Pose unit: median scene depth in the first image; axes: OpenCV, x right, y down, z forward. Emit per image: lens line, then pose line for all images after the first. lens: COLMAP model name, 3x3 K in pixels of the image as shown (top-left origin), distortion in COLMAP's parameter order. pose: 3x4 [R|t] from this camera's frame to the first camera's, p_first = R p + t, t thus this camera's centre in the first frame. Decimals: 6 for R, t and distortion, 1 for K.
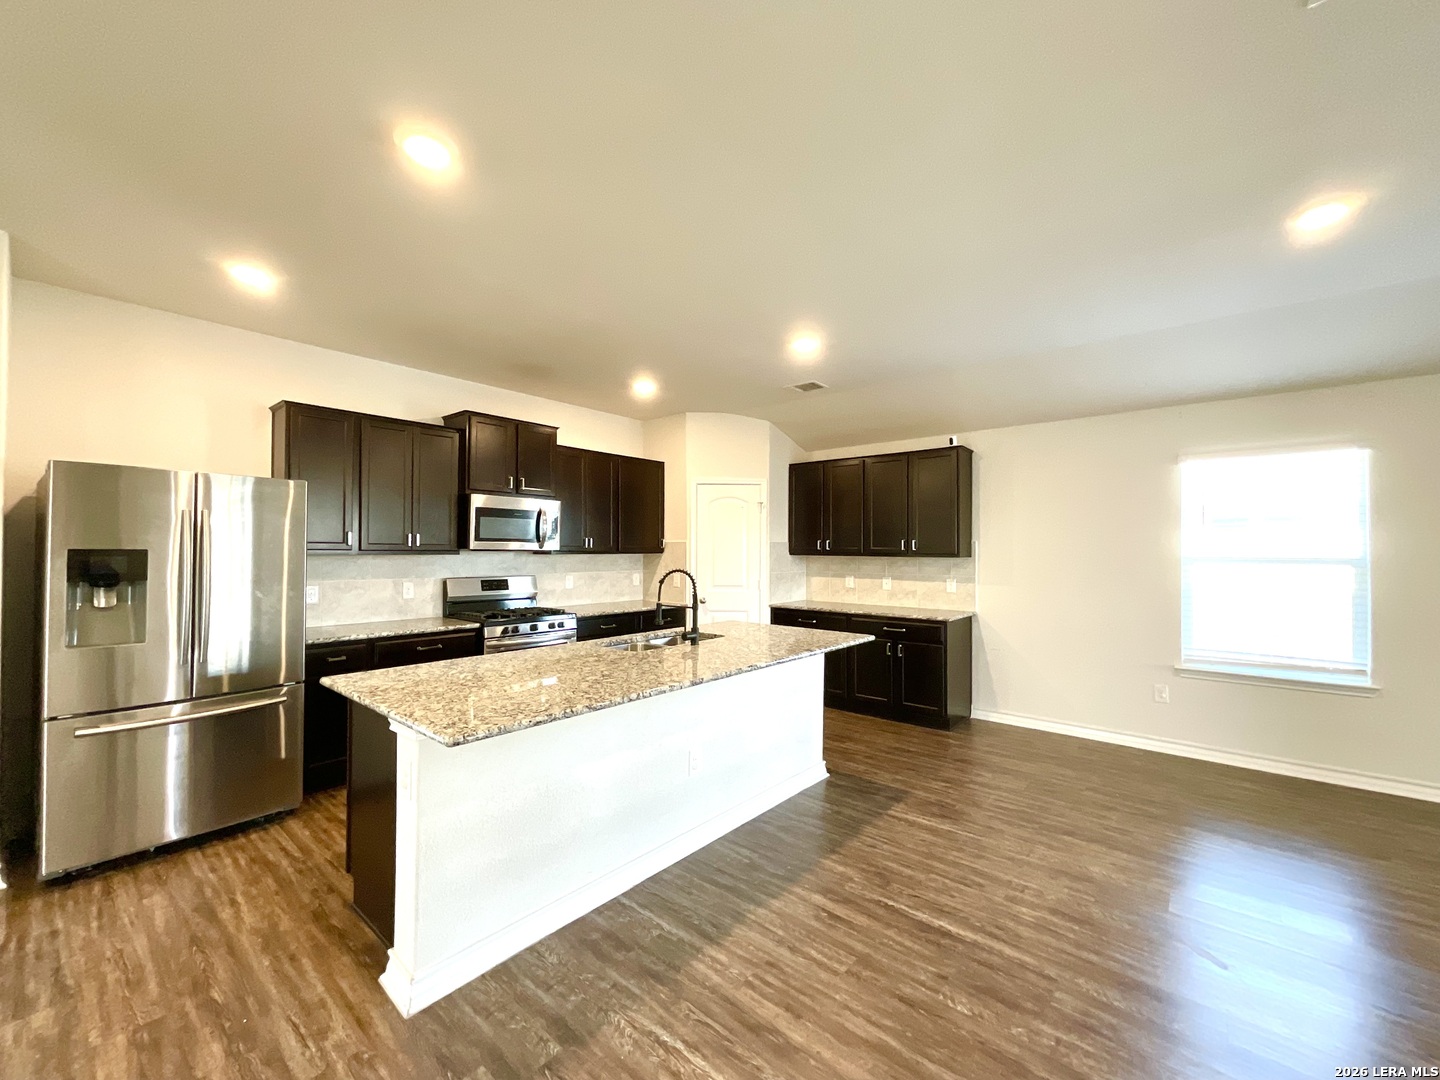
lens RADIAL K [[581.9, 0, 715.1], [0, 581.9, 543.9], [0, 0, 1]] dist [-0.000881, 0.000571]
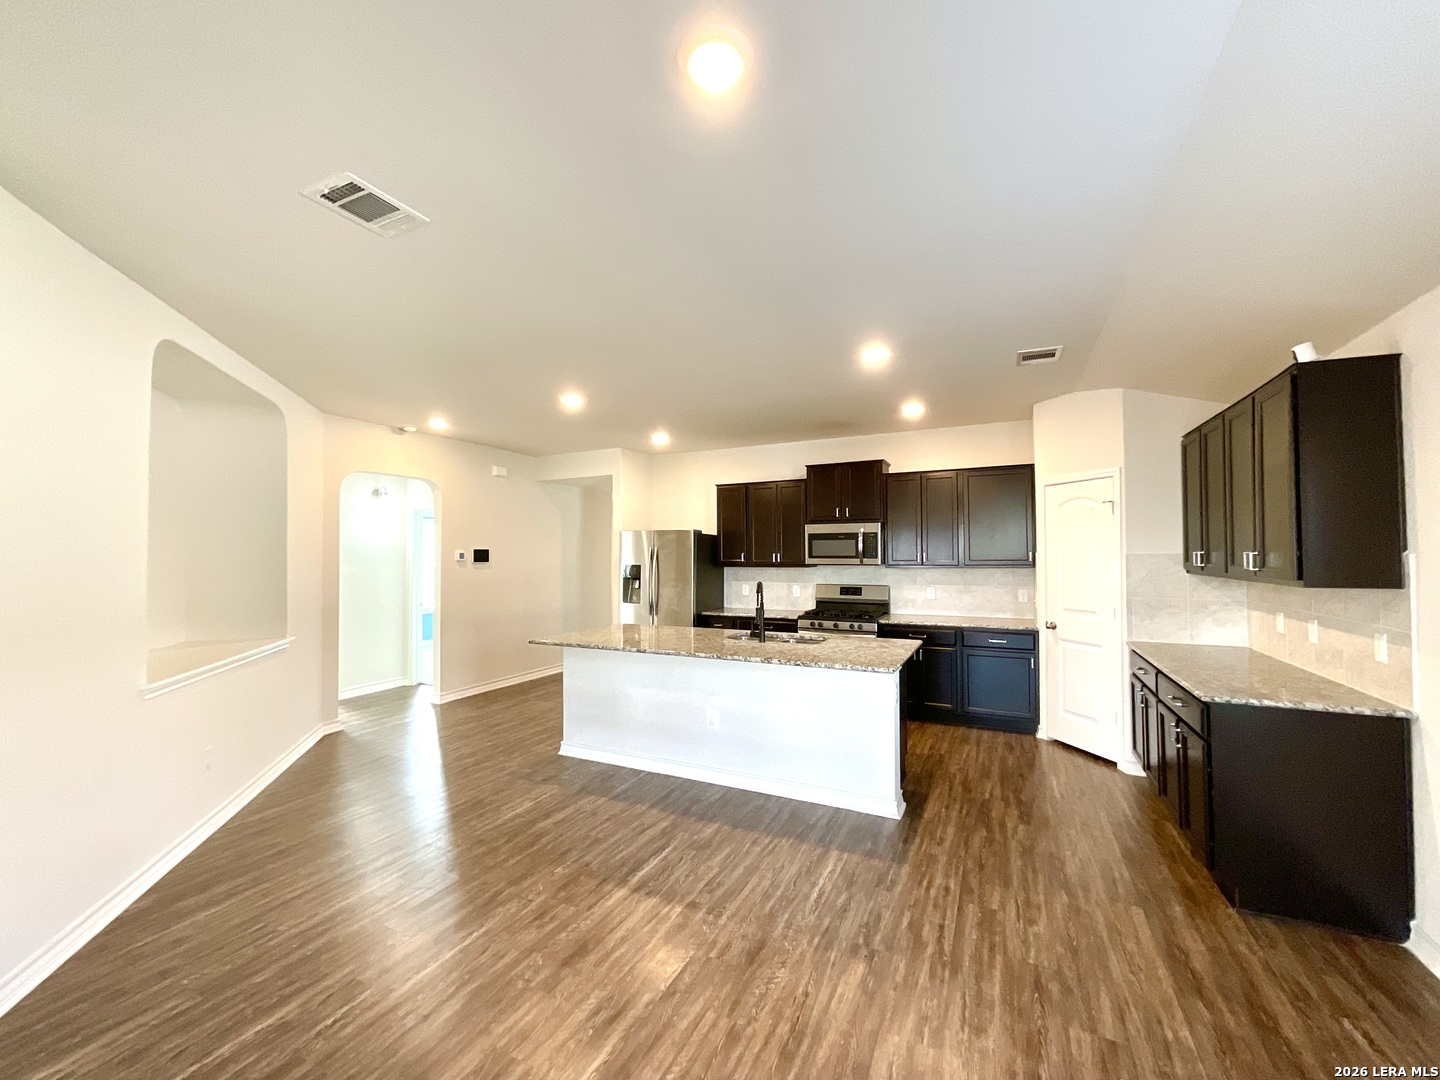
lens RADIAL K [[581.9, 0, 715.1], [0, 581.9, 543.9], [0, 0, 1]] dist [-0.000881, 0.000571]
pose [[0.245022, -0.023902, -0.969223, 1.173212], [0.018241, 0.999633, -0.020040, -0.019362], [0.969346, -0.012770, 0.245368, 0.590070]]
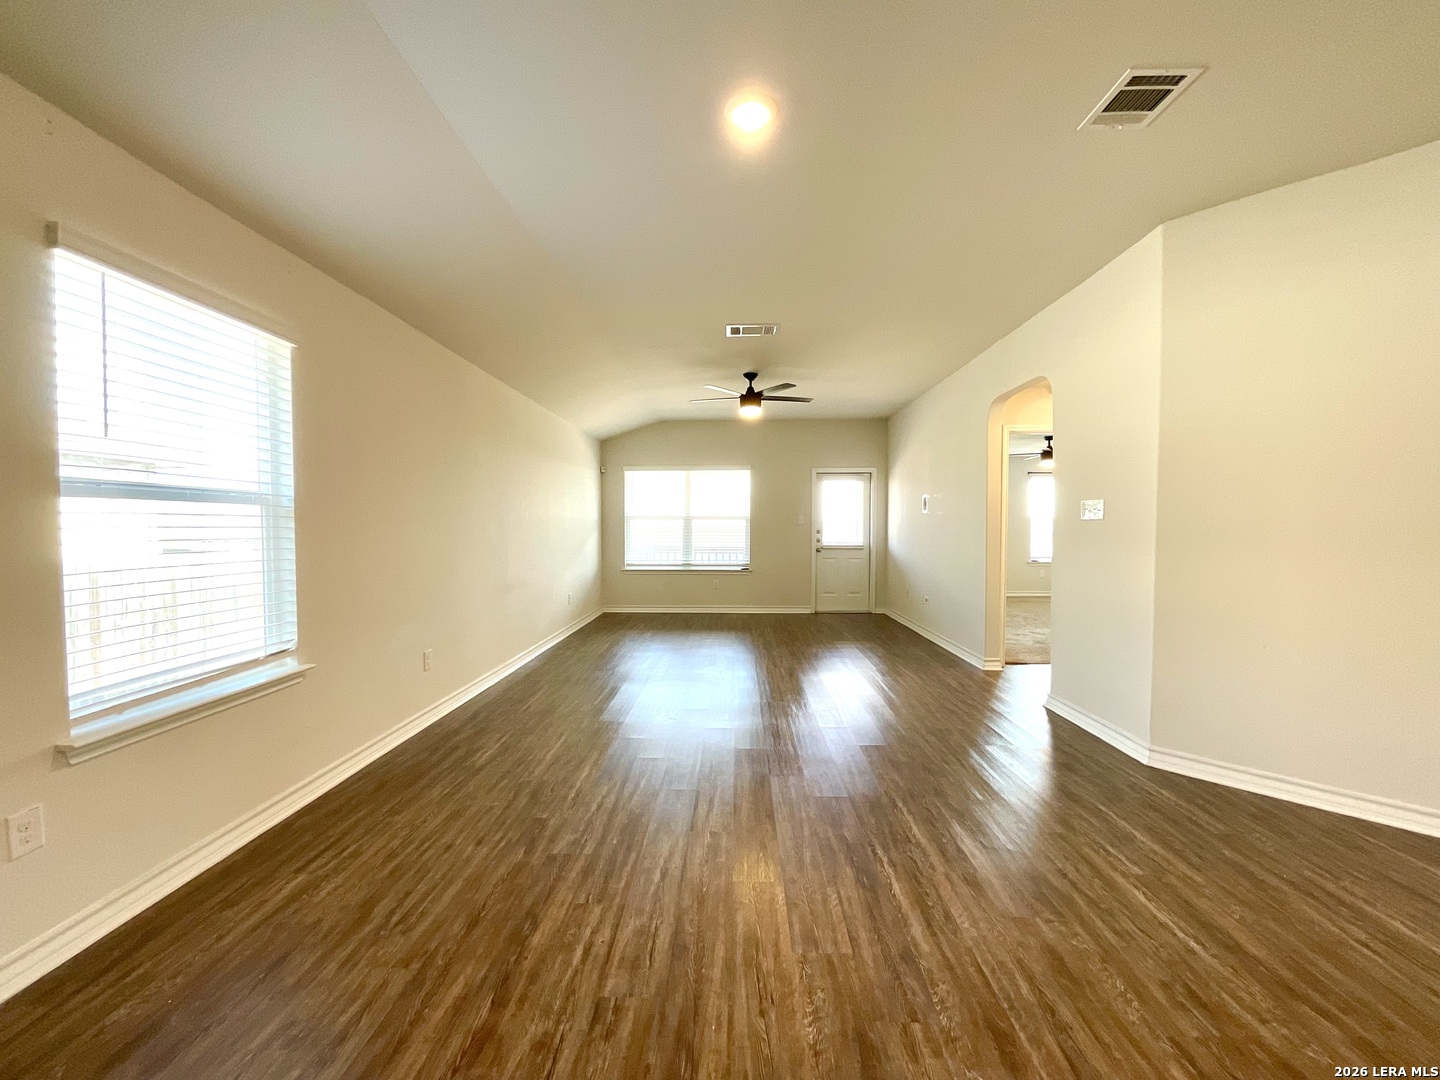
lens RADIAL K [[575.0, 0, 719.6], [0, 575.0, 546.9], [0, 0, 1]] dist [-0.008444, 0.000509]
pose [[-0.627281, -0.026734, 0.778334, 0.244917], [-0.007437, 0.999571, 0.028340, 0.070910], [-0.778757, 0.011989, -0.627211, 1.147281]]
